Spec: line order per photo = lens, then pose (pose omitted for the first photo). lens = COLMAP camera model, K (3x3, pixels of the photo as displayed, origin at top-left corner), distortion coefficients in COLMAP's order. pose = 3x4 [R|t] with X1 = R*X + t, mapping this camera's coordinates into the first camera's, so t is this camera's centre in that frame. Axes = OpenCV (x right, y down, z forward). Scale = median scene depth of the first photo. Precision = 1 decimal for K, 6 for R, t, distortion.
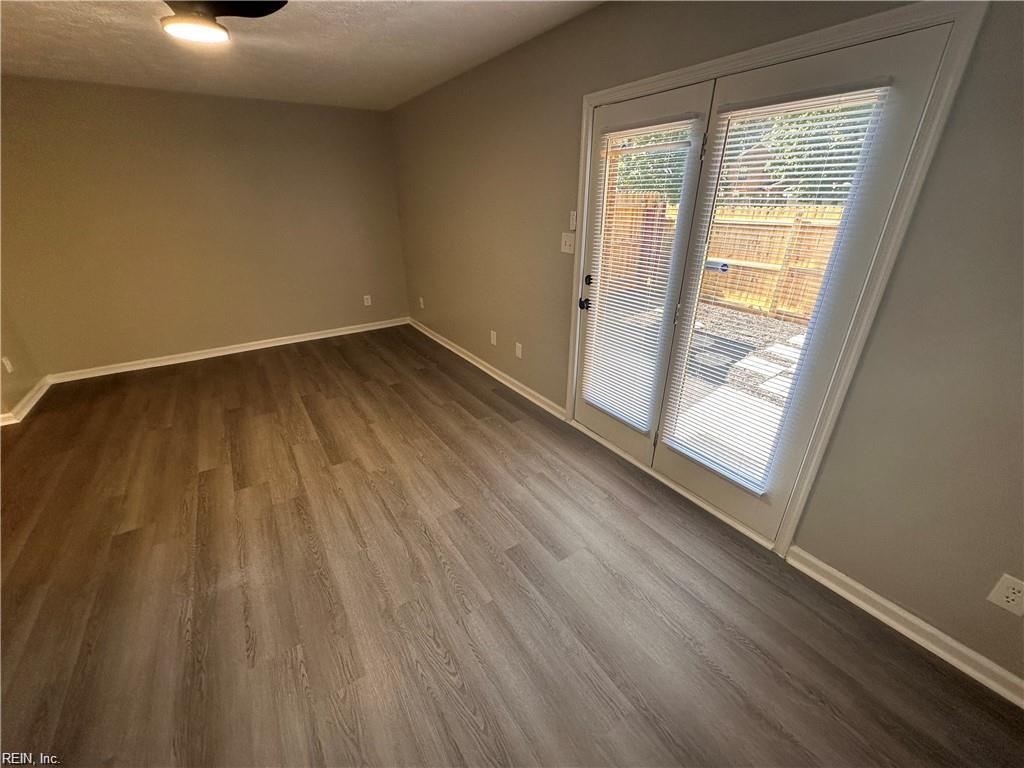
lens RADIAL K [[407.2, 0, 513.4], [0, 407.2, 384.0], [0, 0, 1]] dist [-0.001393, -0.000036]
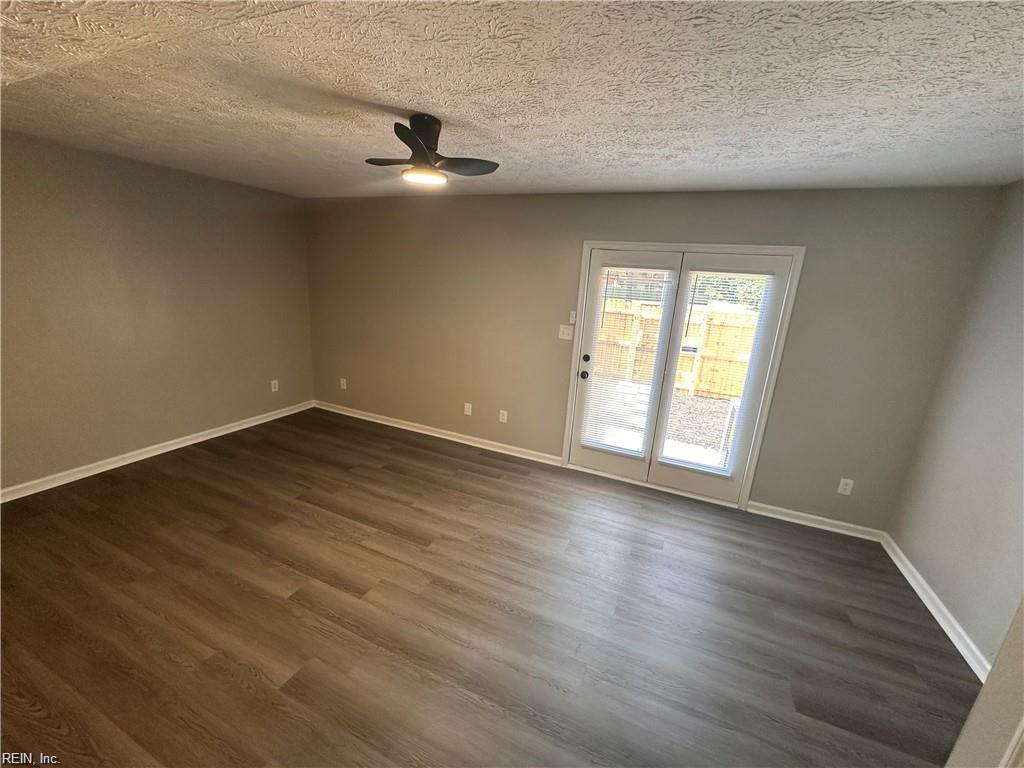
lens RADIAL K [[407.2, 0, 513.0], [0, 407.2, 383.6], [0, 0, 1]] dist [-0.001393, -0.000036]
pose [[0.841307, -0.076208, 0.535159, -0.690446], [0.160887, 0.980447, -0.113308, -0.043801], [-0.516060, 0.181427, 0.837118, -0.028567]]
